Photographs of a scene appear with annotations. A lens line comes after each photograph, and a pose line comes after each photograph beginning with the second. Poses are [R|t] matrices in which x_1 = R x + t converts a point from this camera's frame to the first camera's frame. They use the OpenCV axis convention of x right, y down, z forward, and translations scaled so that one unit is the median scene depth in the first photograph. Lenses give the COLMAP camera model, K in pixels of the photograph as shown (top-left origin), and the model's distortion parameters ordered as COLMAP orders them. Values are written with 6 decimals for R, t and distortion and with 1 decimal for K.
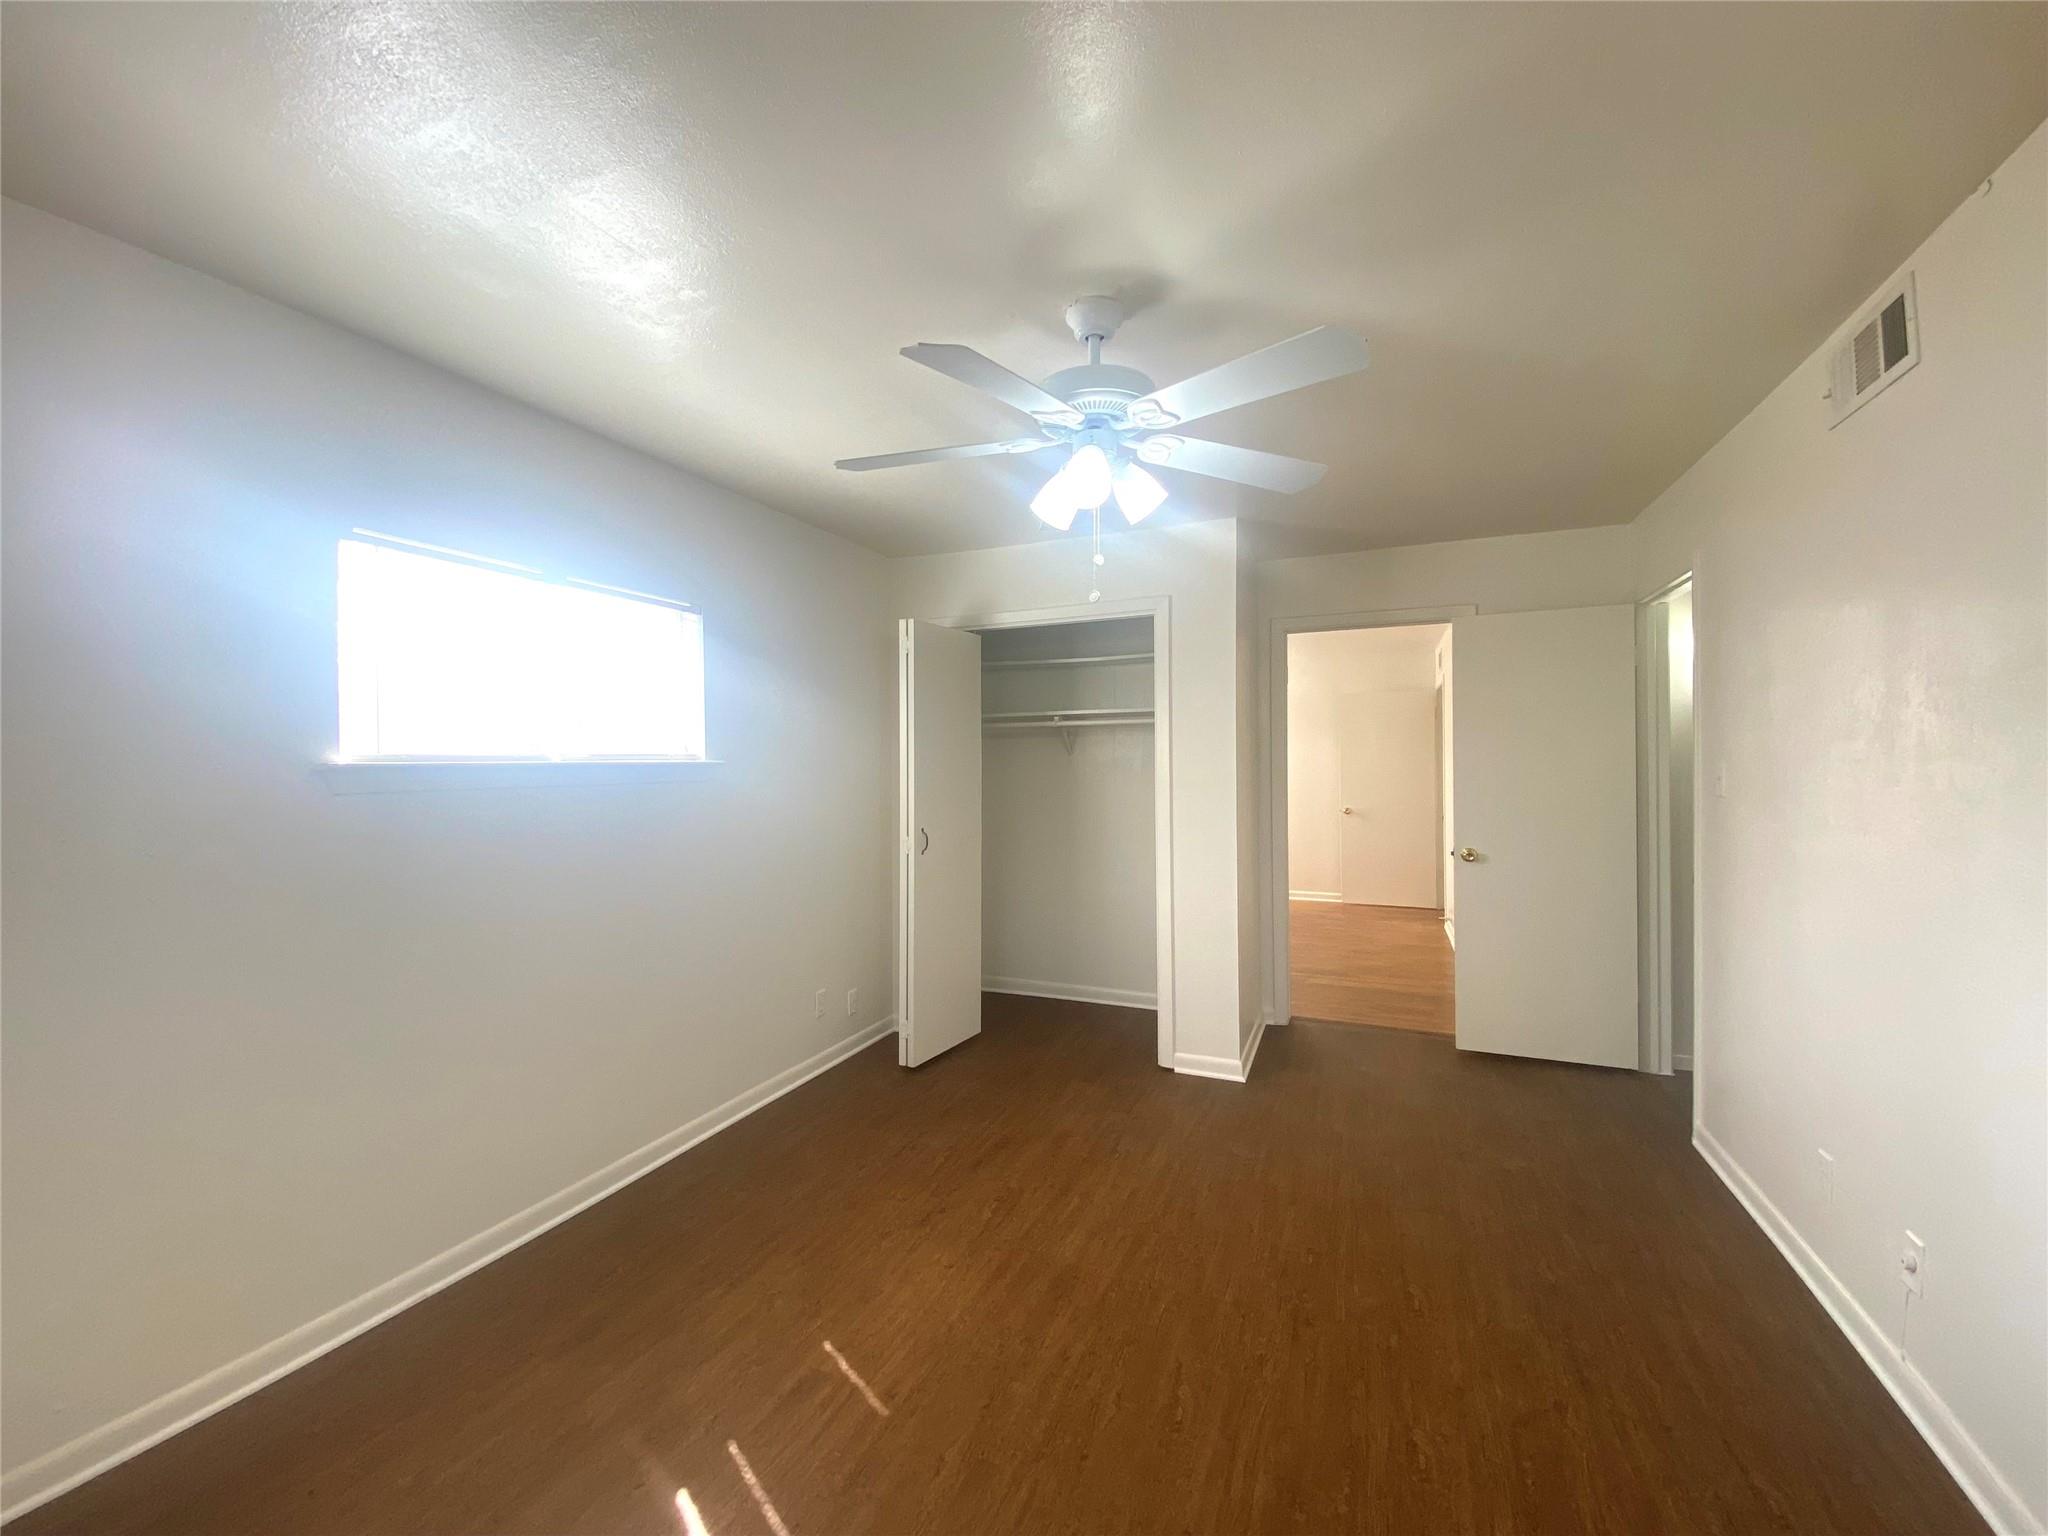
lens RADIAL K [[832.0, 0, 1025.5], [0, 832.0, 764.8], [0, 0, 1]] dist [0.026760, -0.001765]
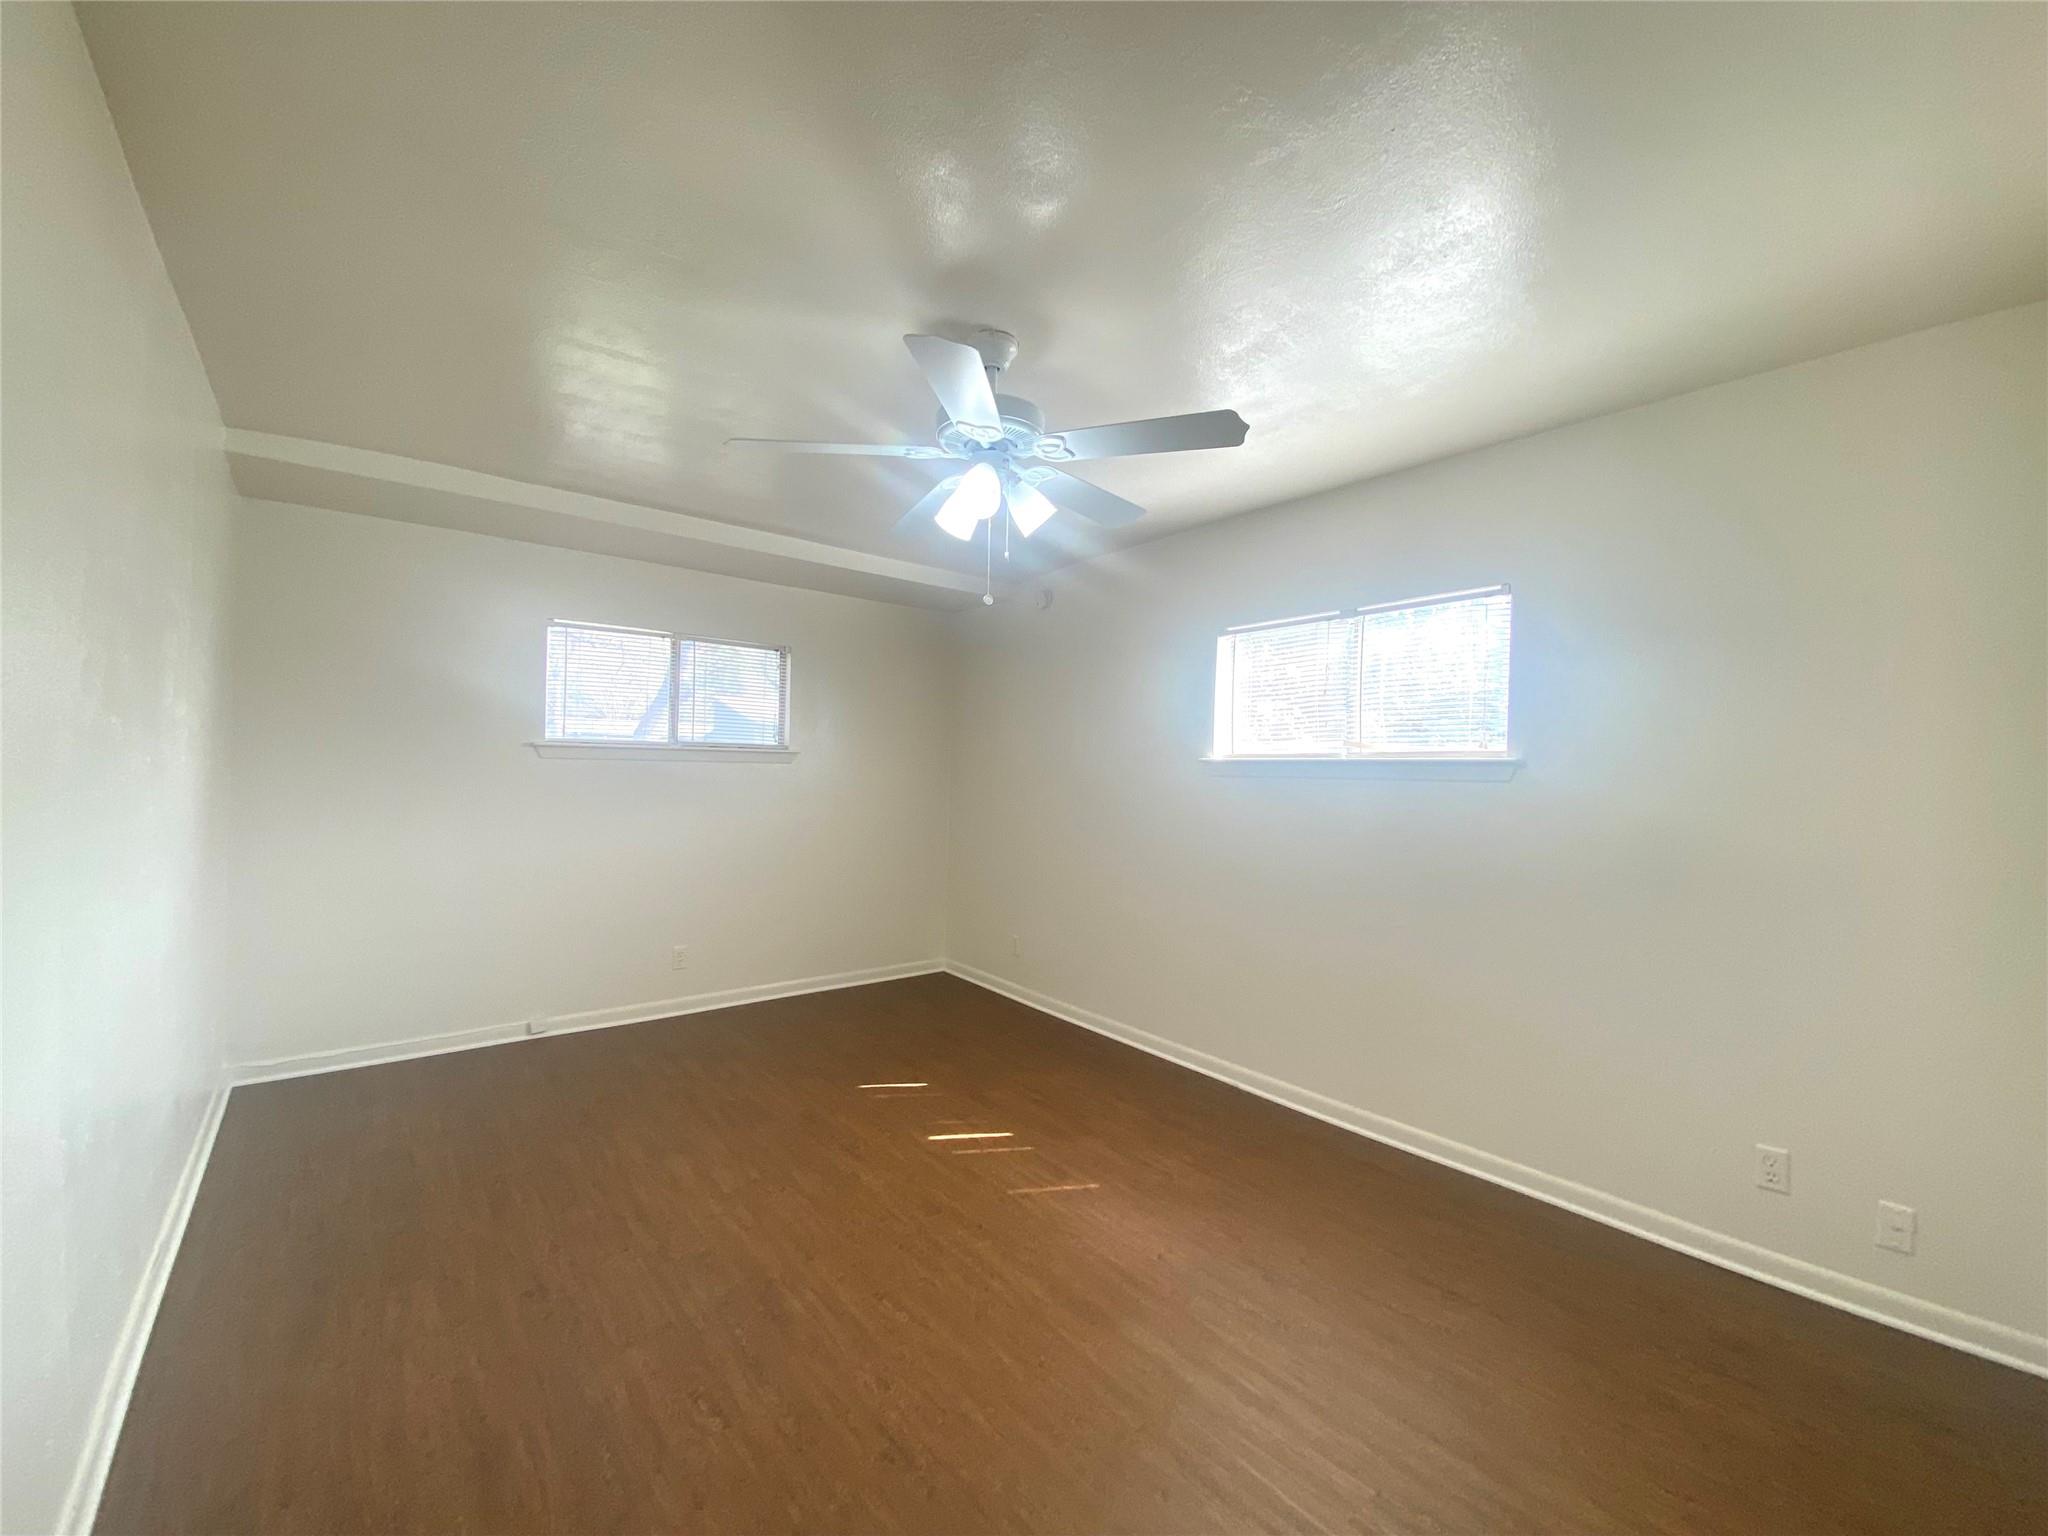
lens RADIAL K [[832.0, 0, 1024.6], [0, 832.0, 768.4], [0, 0, 1]] dist [0.026760, -0.001765]
pose [[-0.465338, -0.008453, -0.885093, 1.032443], [-0.021189, 0.999774, 0.001591, 0.024128], [0.884880, 0.019495, -0.465412, 1.553231]]
